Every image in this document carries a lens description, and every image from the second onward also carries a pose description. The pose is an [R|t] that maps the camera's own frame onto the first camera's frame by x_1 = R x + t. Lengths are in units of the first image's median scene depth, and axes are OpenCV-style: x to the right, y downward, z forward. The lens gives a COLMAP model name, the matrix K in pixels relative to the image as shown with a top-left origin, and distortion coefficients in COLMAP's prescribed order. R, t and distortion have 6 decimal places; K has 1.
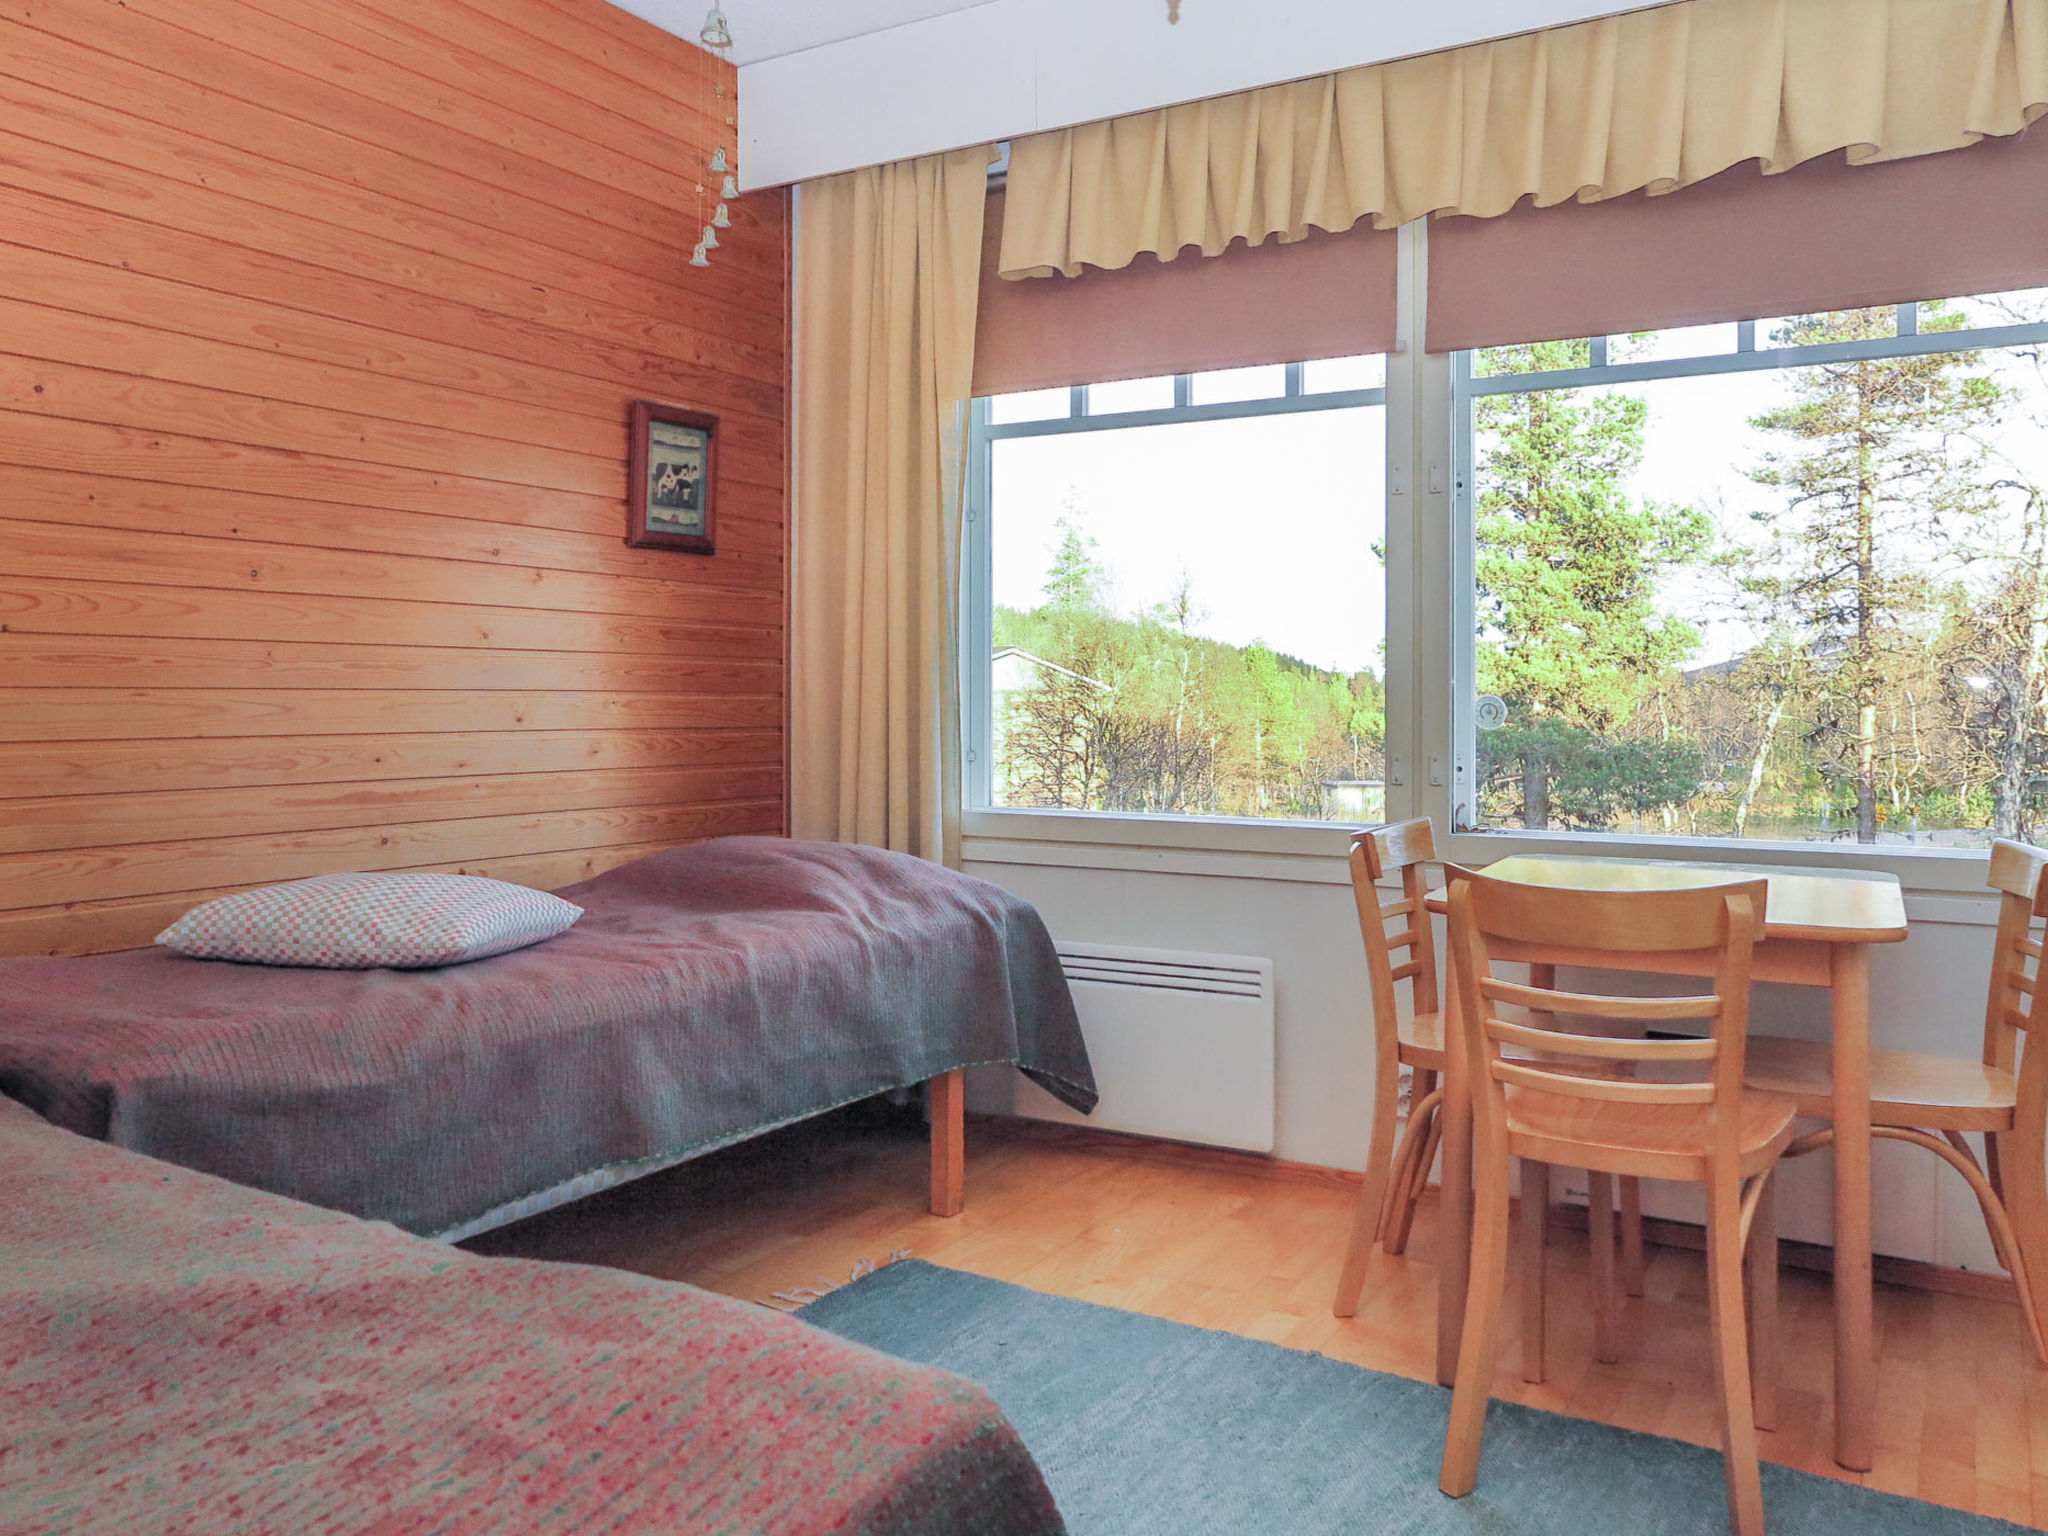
lens RADIAL K [[1619.0, 0, 1023.8], [0, 1619.0, 700.2], [0, 0, 1]] dist [-0.002654, 0.007226]
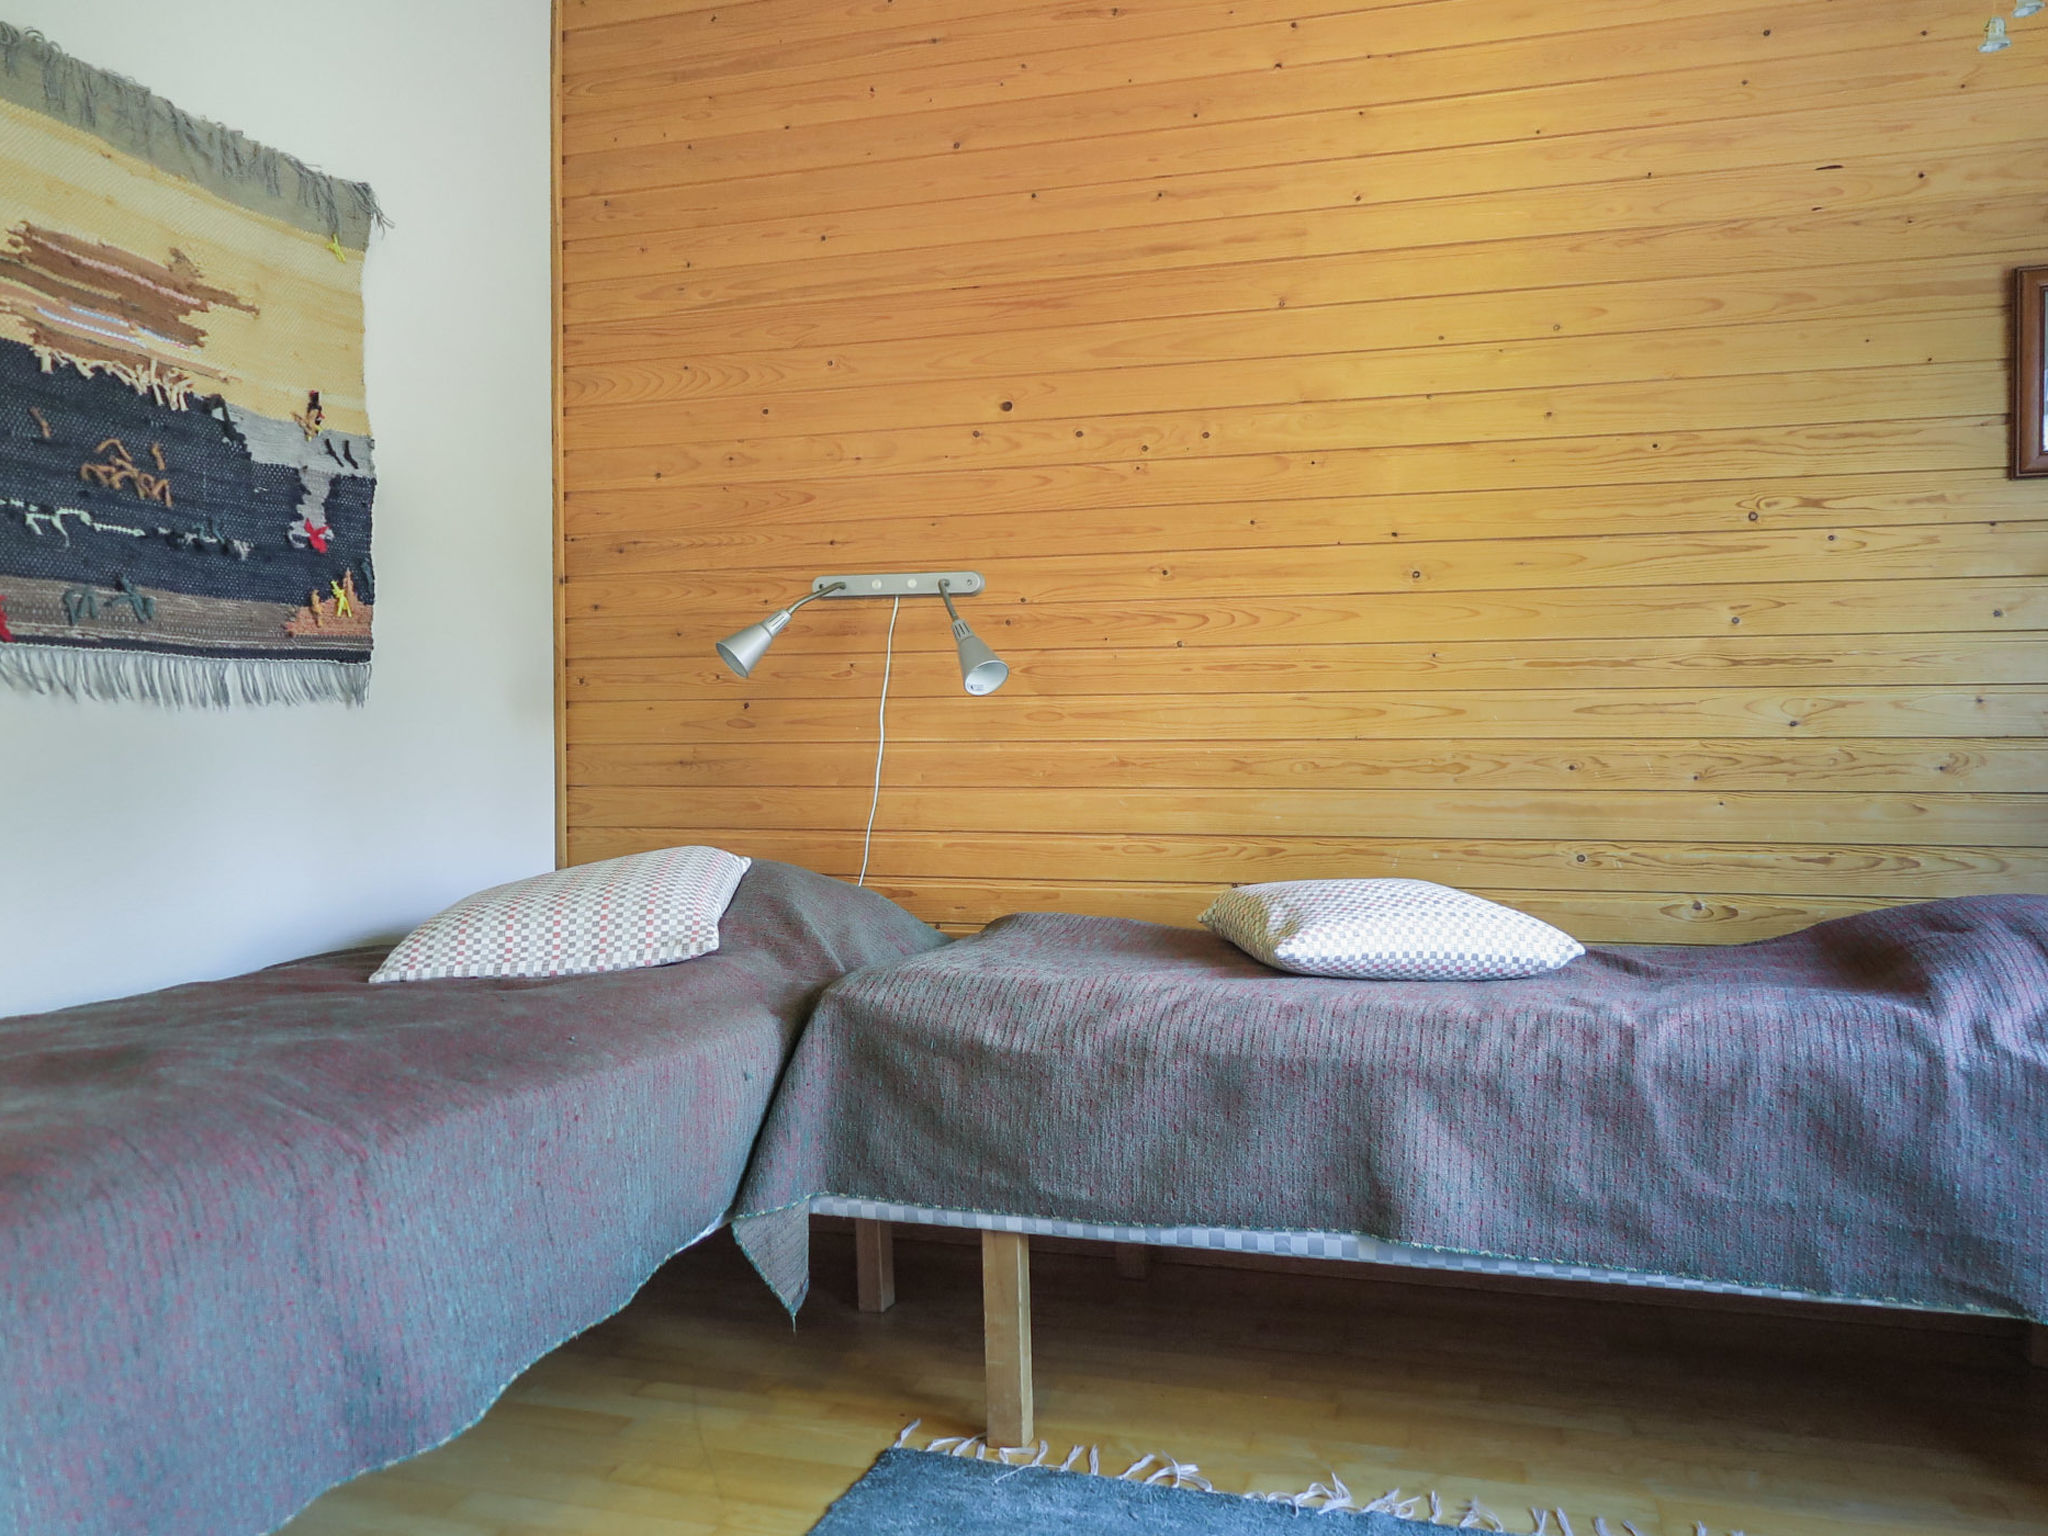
lens RADIAL K [[1623.3, 0, 1024.0], [0, 1623.3, 768.0], [0, 0, 1]] dist [-0.009348, 0.006755]
pose [[0.247421, 0.006168, -0.968888, 0.351330], [0.000675, 0.999978, 0.006538, 0.027470], [0.968908, -0.002271, 0.247412, 0.426605]]
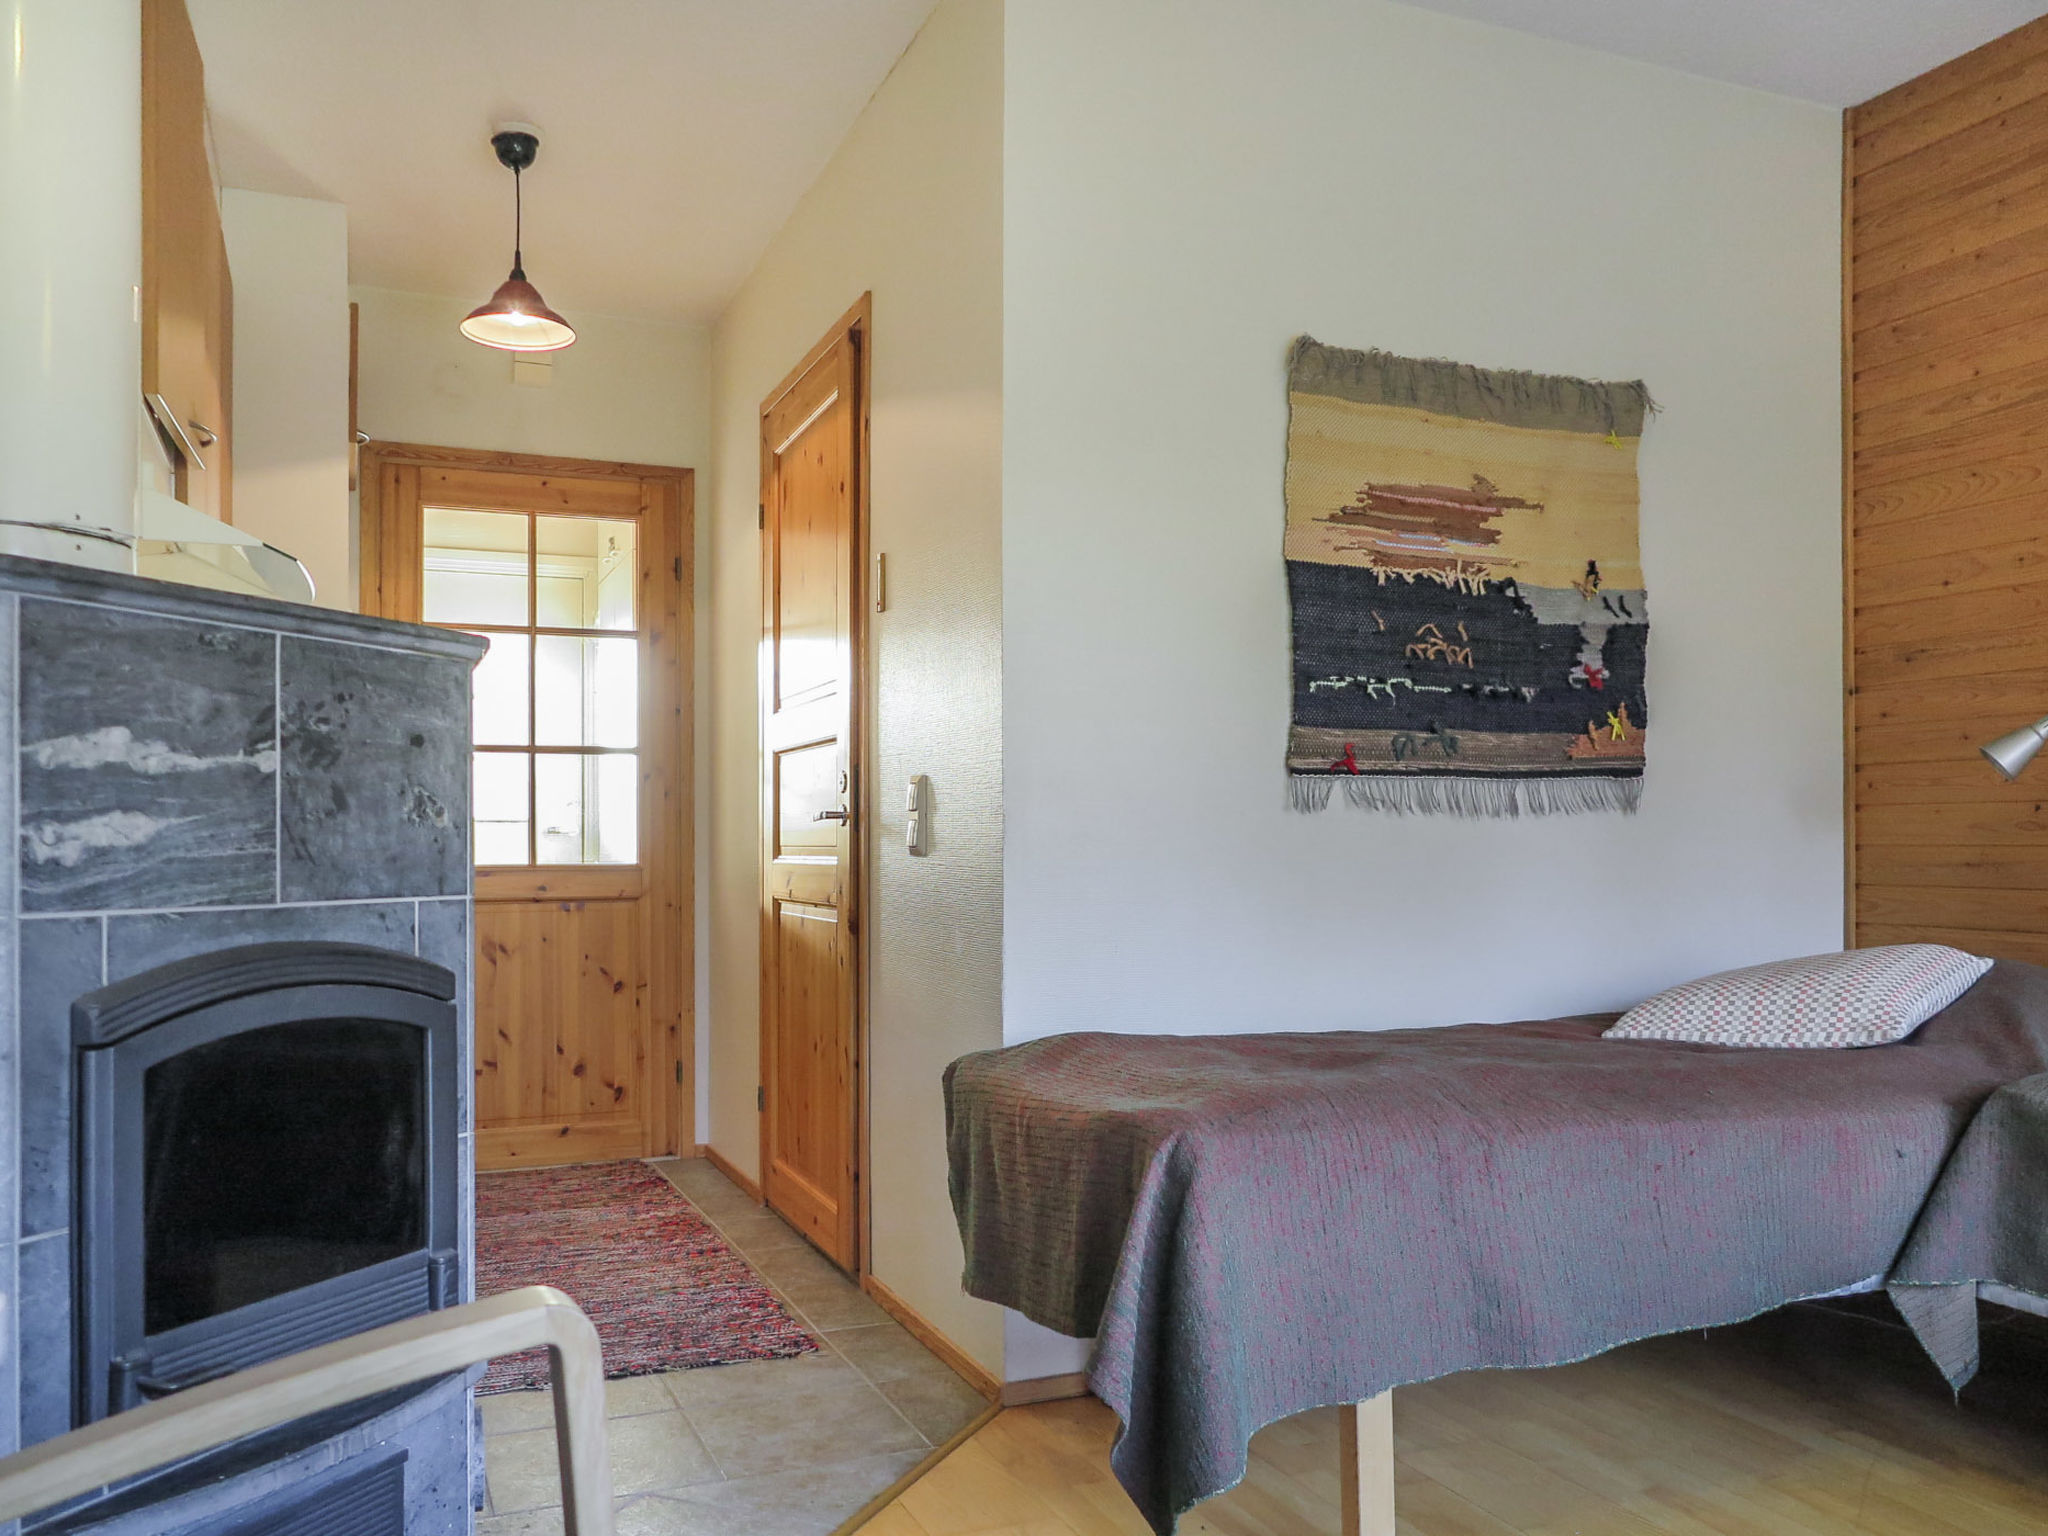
lens RADIAL K [[1583.2, 0, 1024.2], [0, 1583.2, 869.0], [0, 0, 1]] dist [-0.003573, -0.004493]
pose [[-0.582997, 0.007373, -0.812441, 0.494053], [-0.008440, 0.999850, 0.015130, 0.022993], [0.812431, 0.015678, -0.582847, 0.587417]]
